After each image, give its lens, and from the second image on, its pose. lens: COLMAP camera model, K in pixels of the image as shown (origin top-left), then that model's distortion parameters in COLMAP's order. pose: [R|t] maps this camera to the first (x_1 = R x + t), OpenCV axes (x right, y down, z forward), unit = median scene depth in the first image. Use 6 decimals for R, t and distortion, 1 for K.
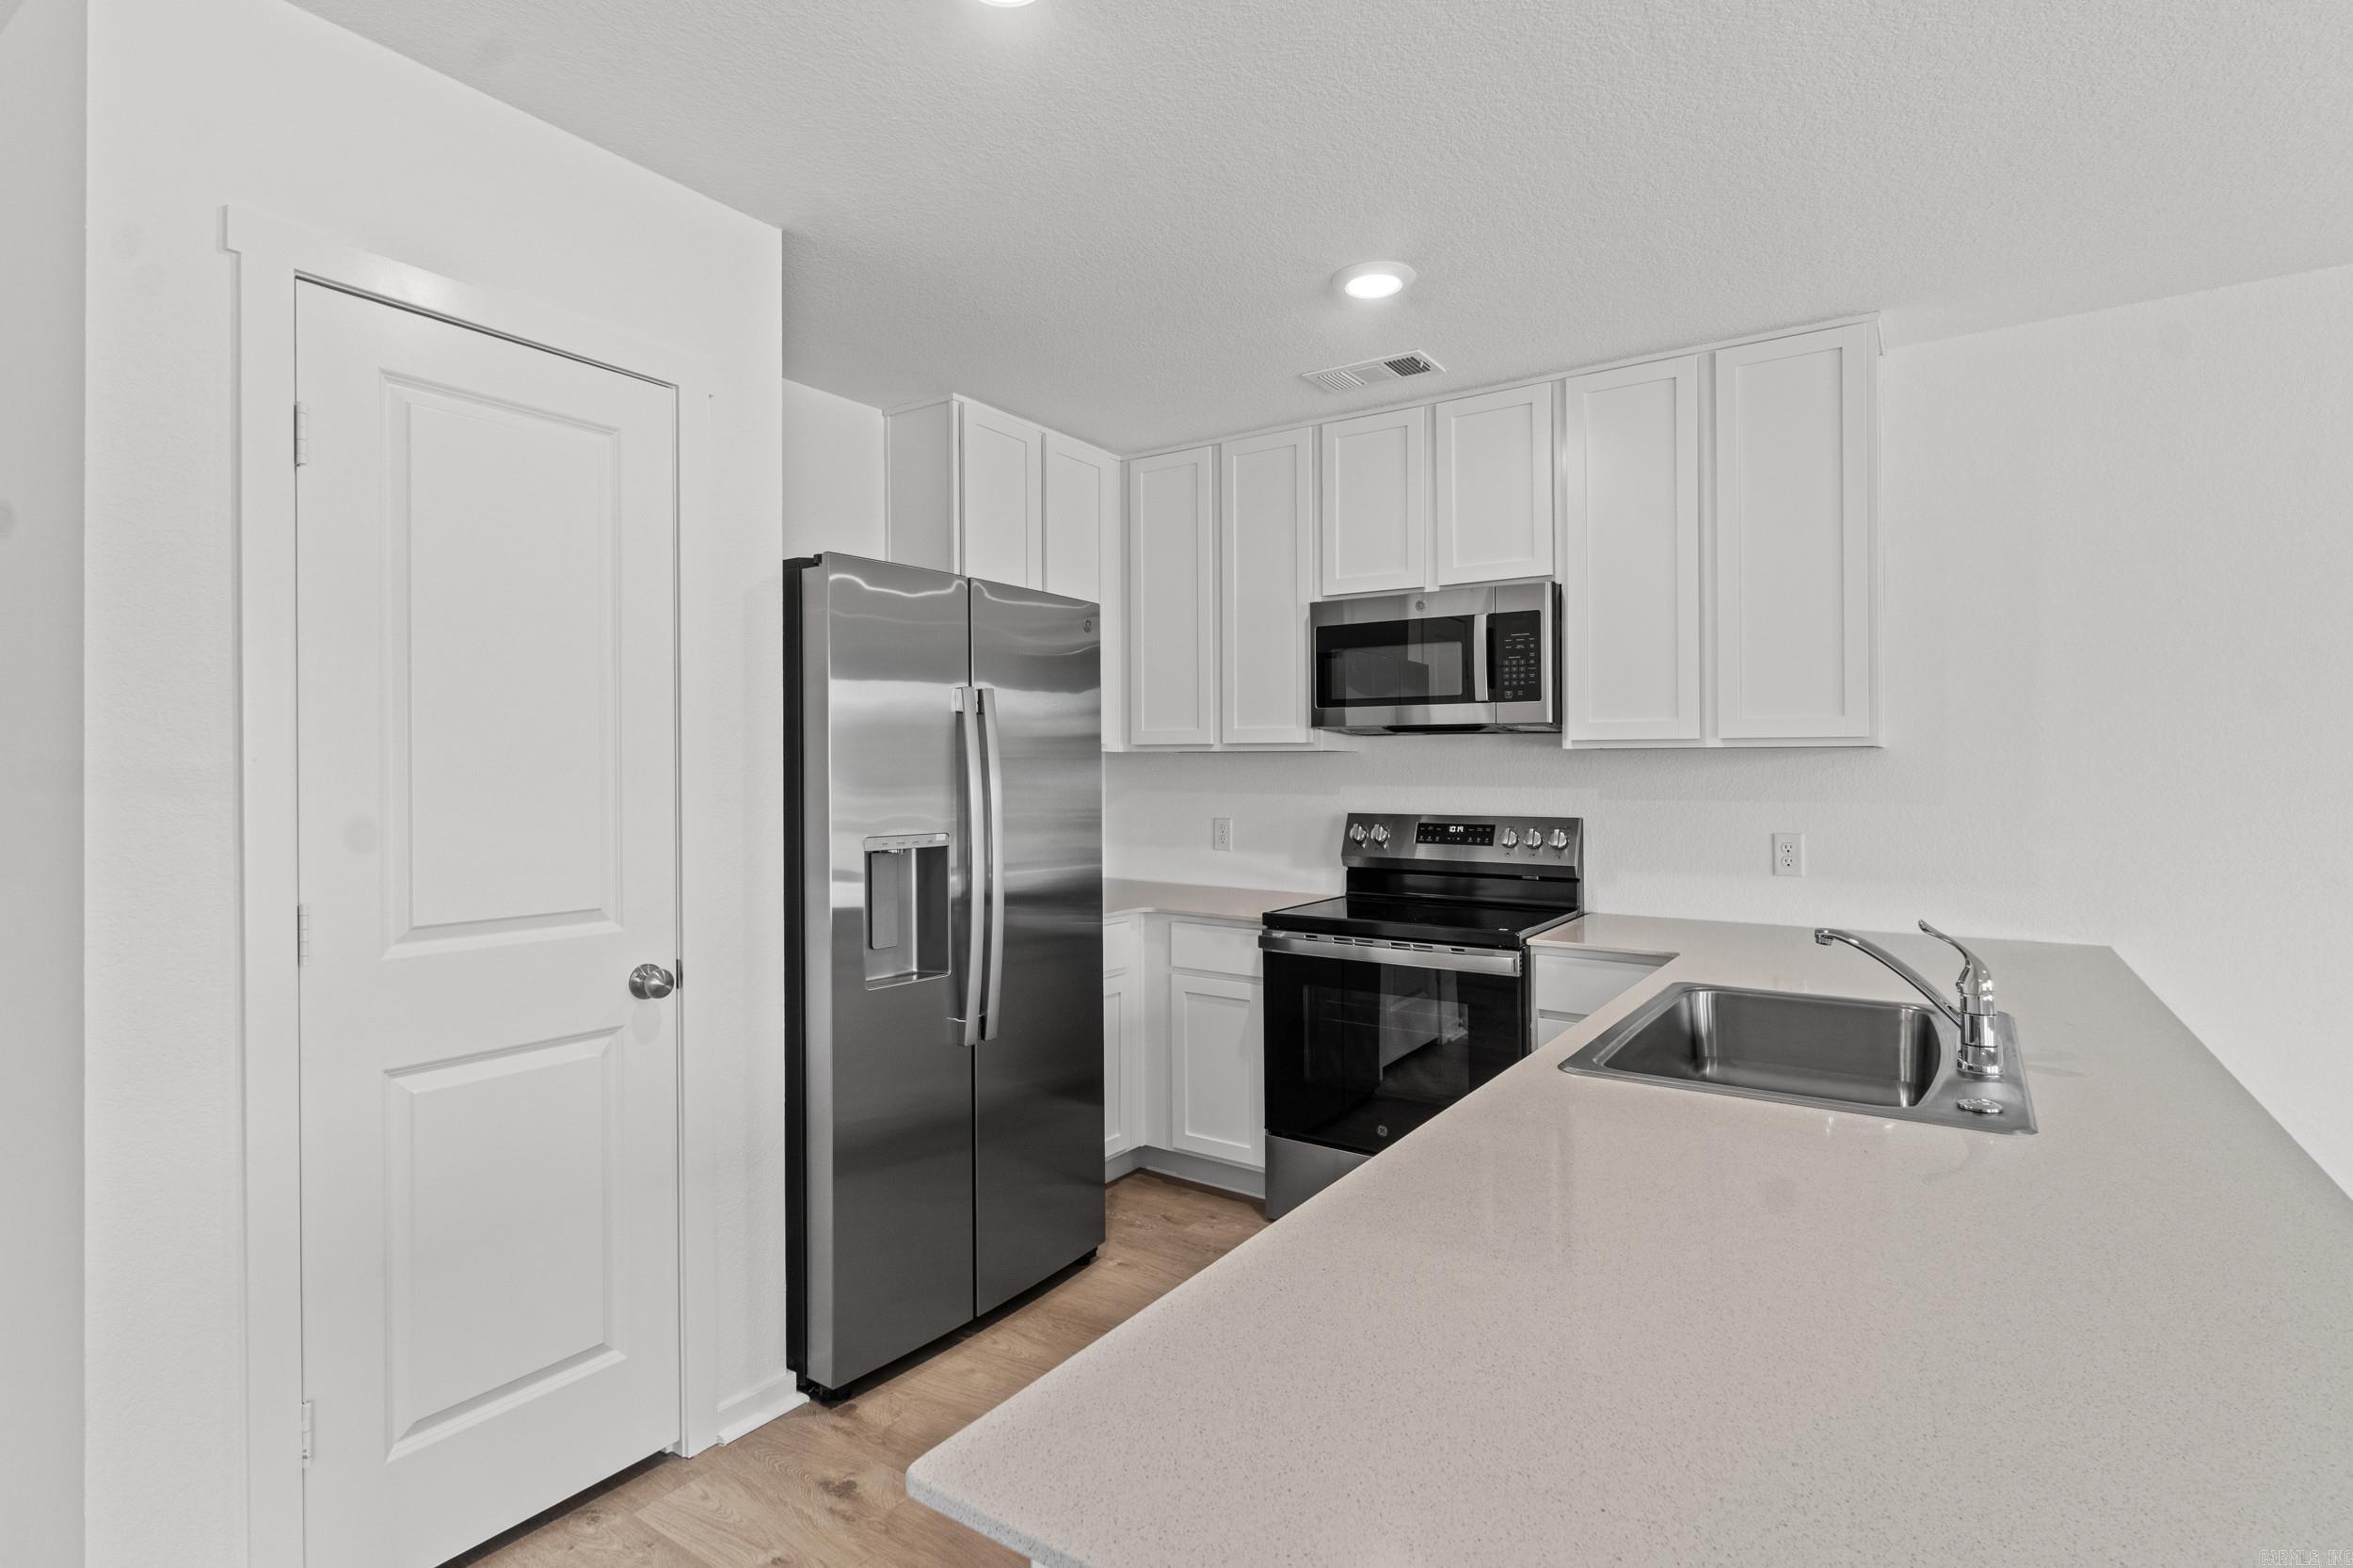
lens RADIAL K [[1143.6, 0, 1170.4], [0, 1143.6, 768.9], [0, 0, 1]] dist [0.001349, 0.001280]
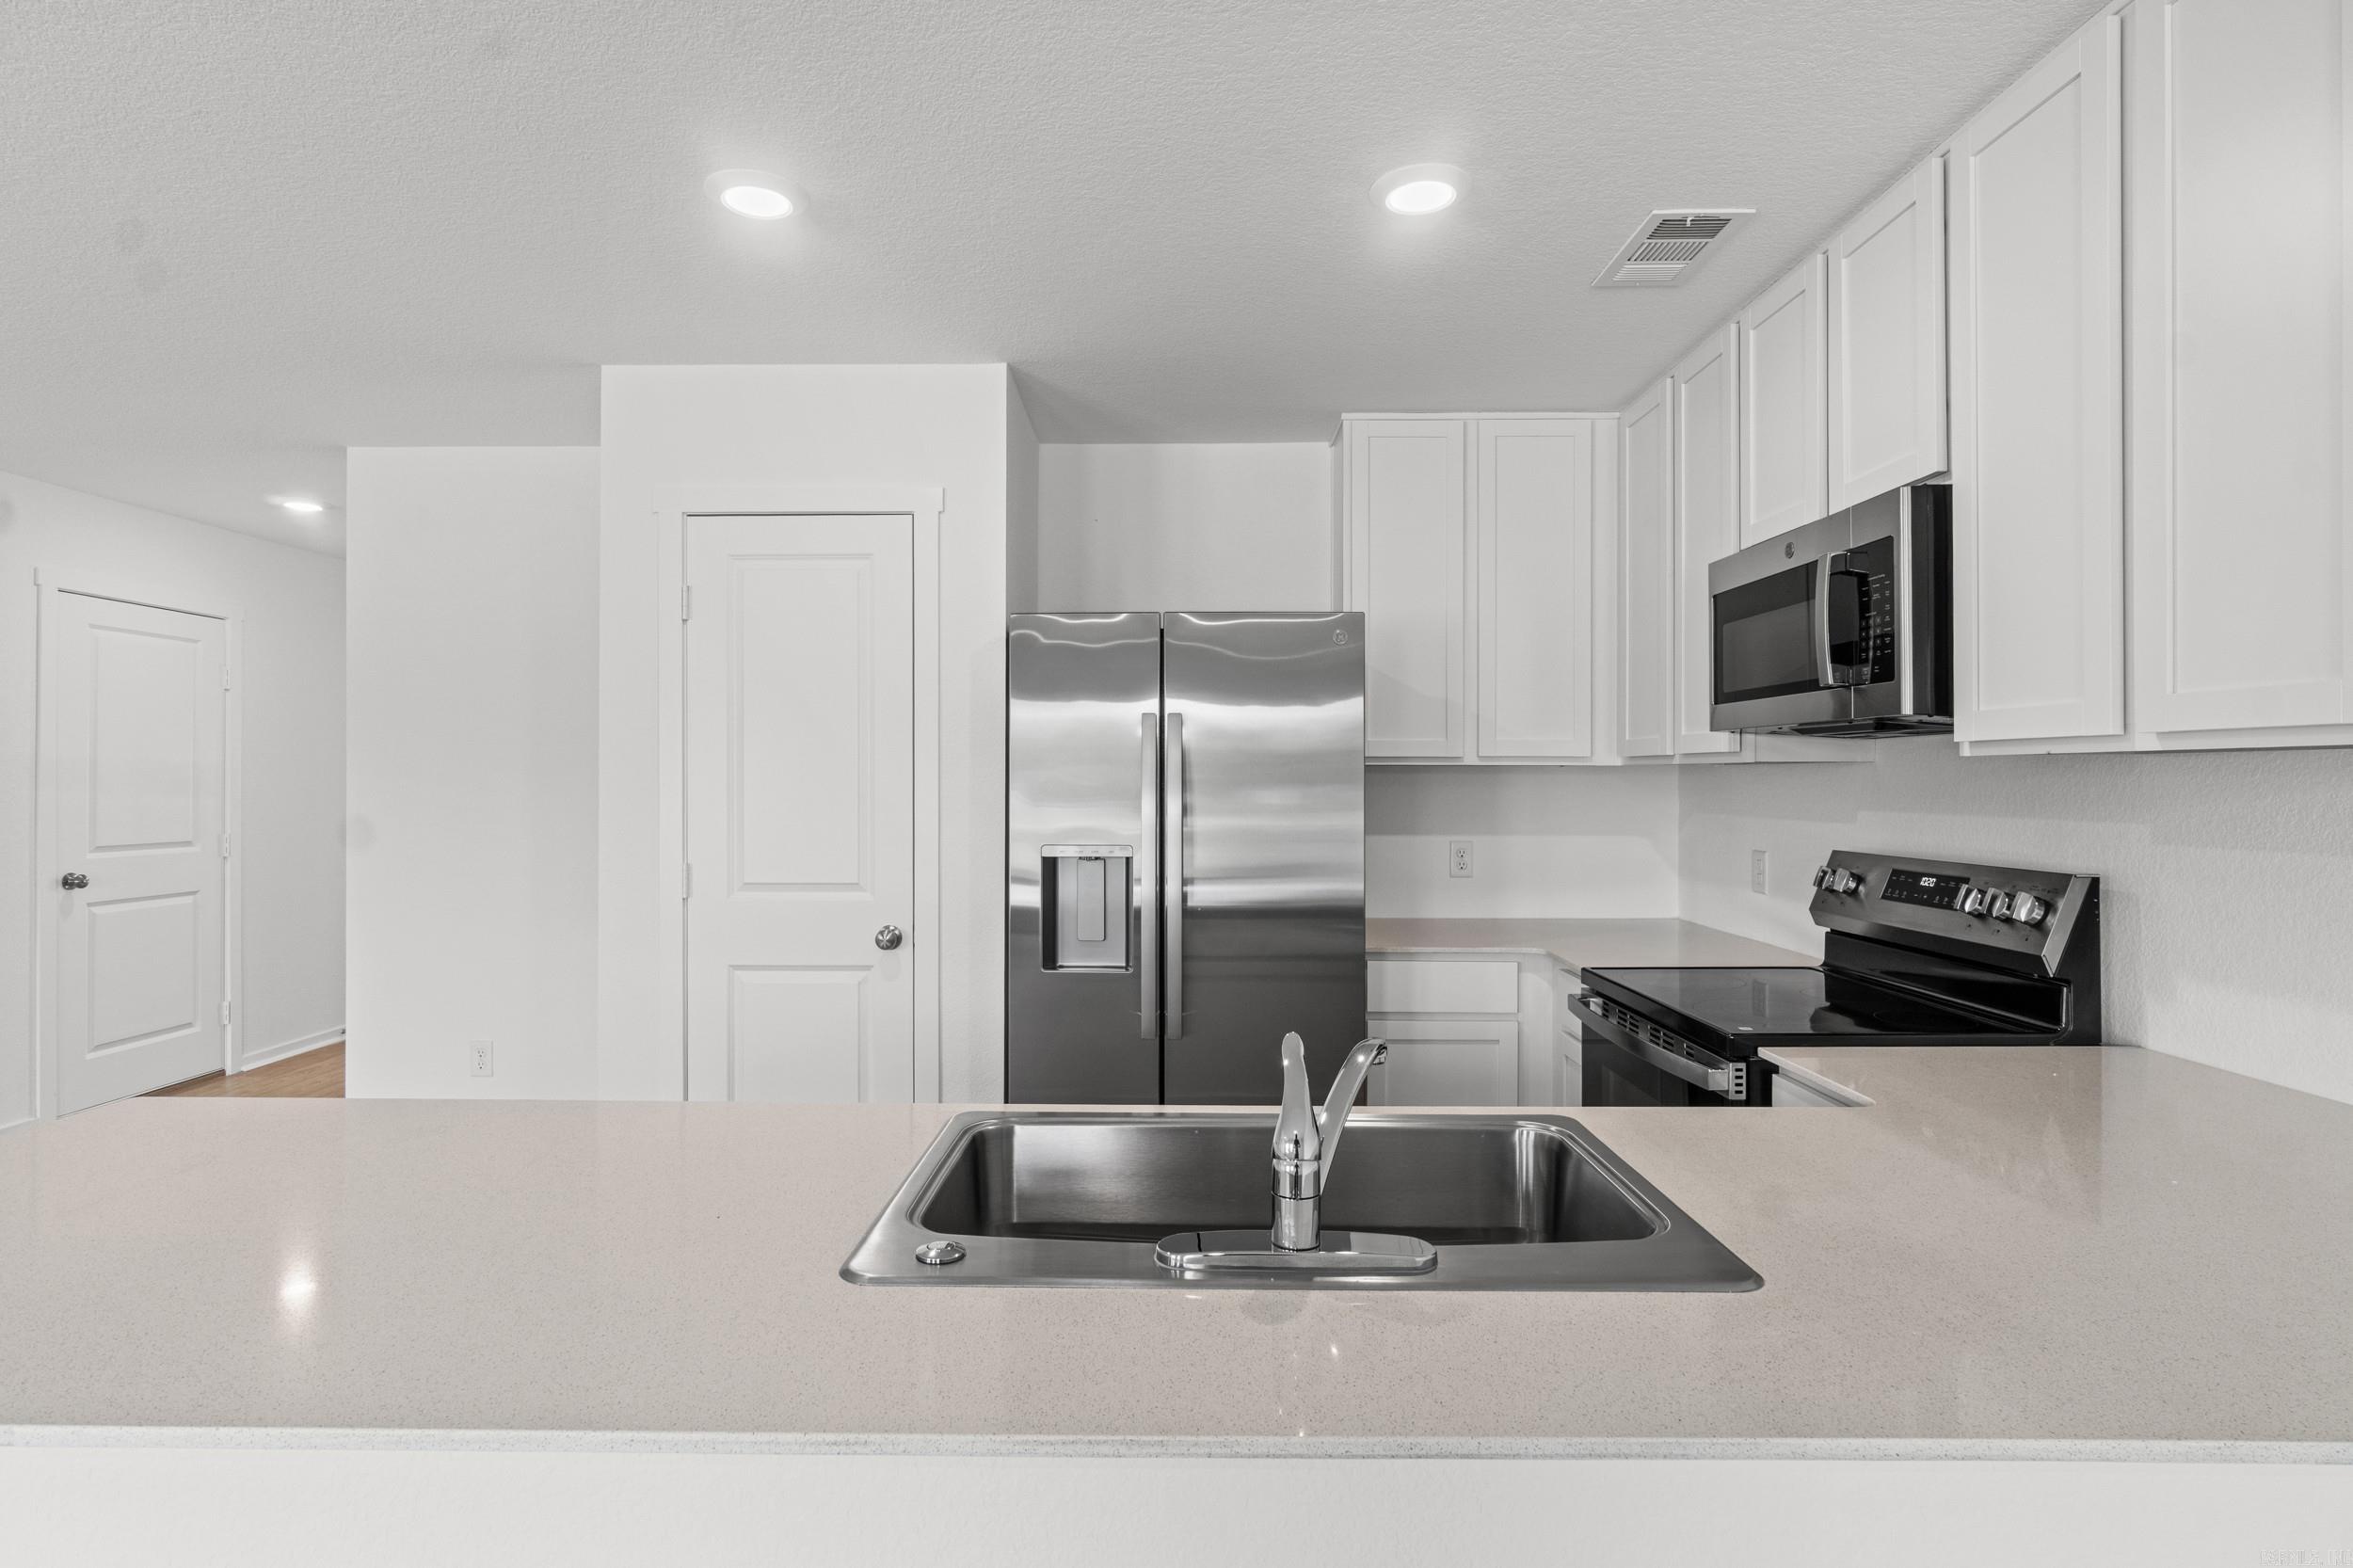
lens RADIAL K [[1197.6, 0, 1164.6], [0, 1197.6, 778.2], [0, 0, 1]] dist [-0.011006, 0.004818]
pose [[0.552957, -0.001808, -0.833208, 0.640243], [0.002835, 0.999996, -0.000289, -0.007142], [0.833205, -0.002203, 0.552960, 0.307383]]
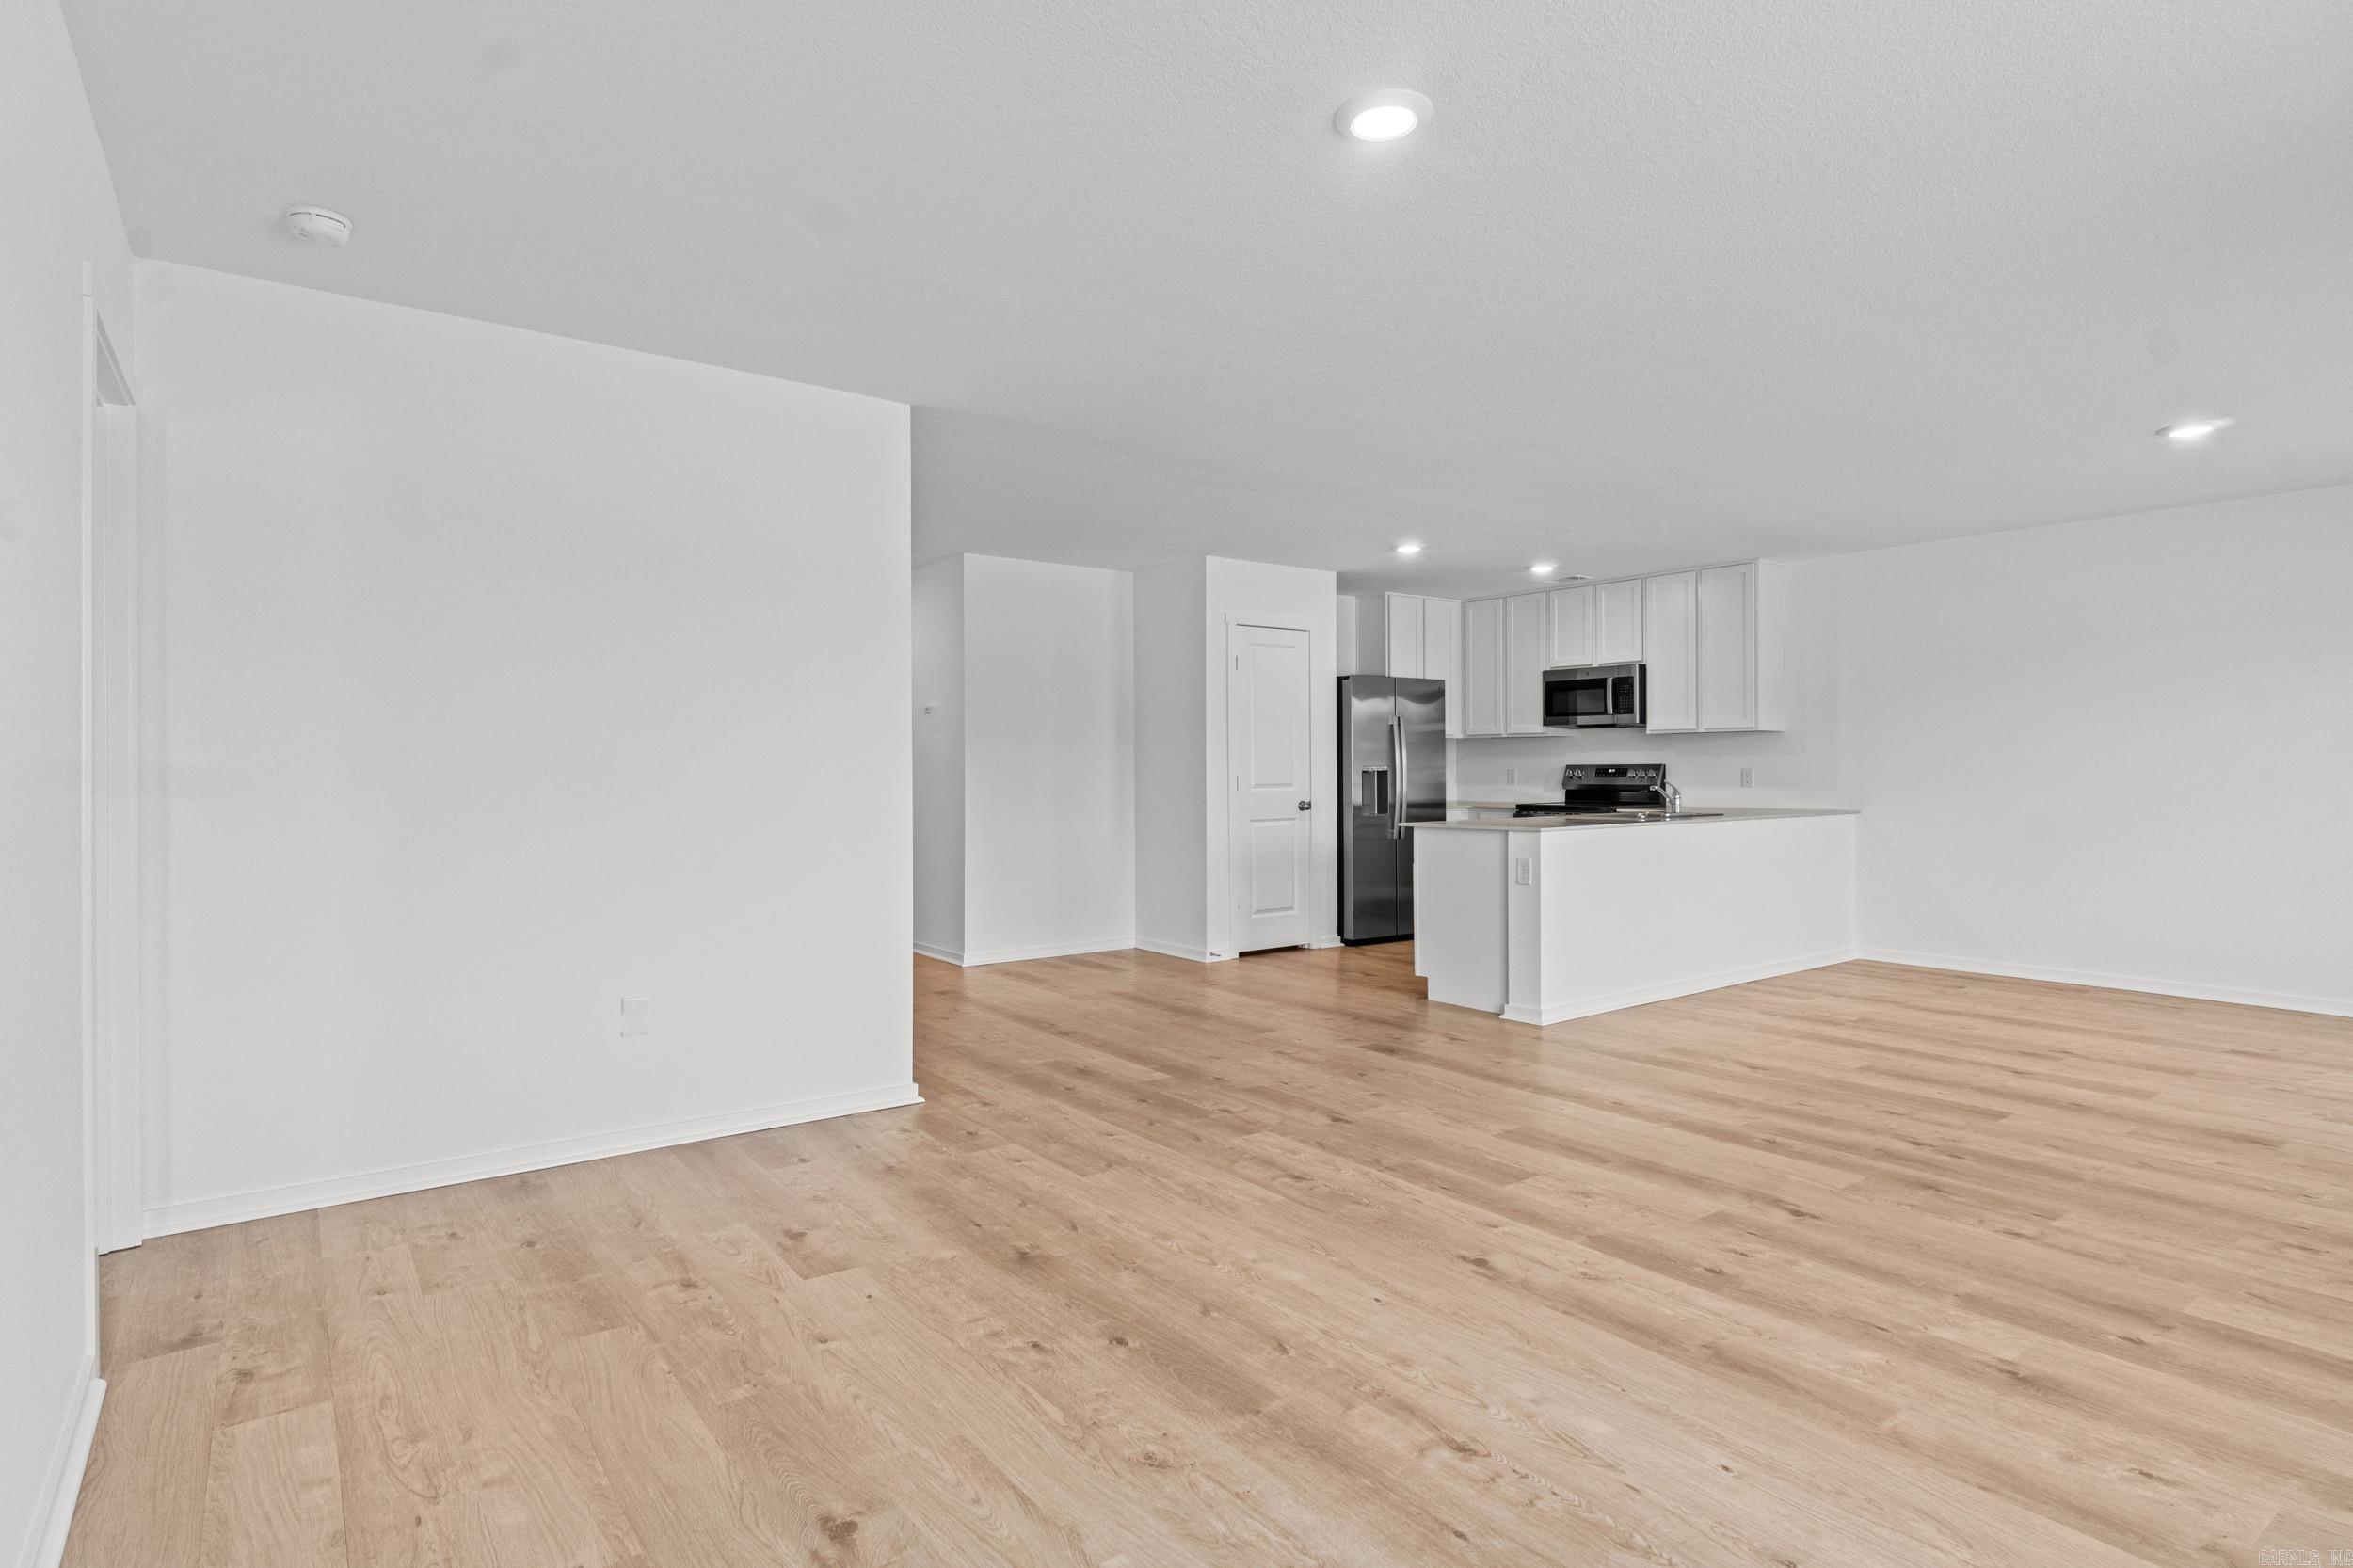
lens RADIAL K [[1197.6, 0, 1156.1], [0, 1197.6, 779.2], [0, 0, 1]] dist [-0.011006, 0.004818]
pose [[0.940856, 0.000286, -0.338807, 0.229275], [0.005930, 0.999833, 0.017312, 0.027185], [0.338756, -0.018298, 0.940696, -1.678008]]
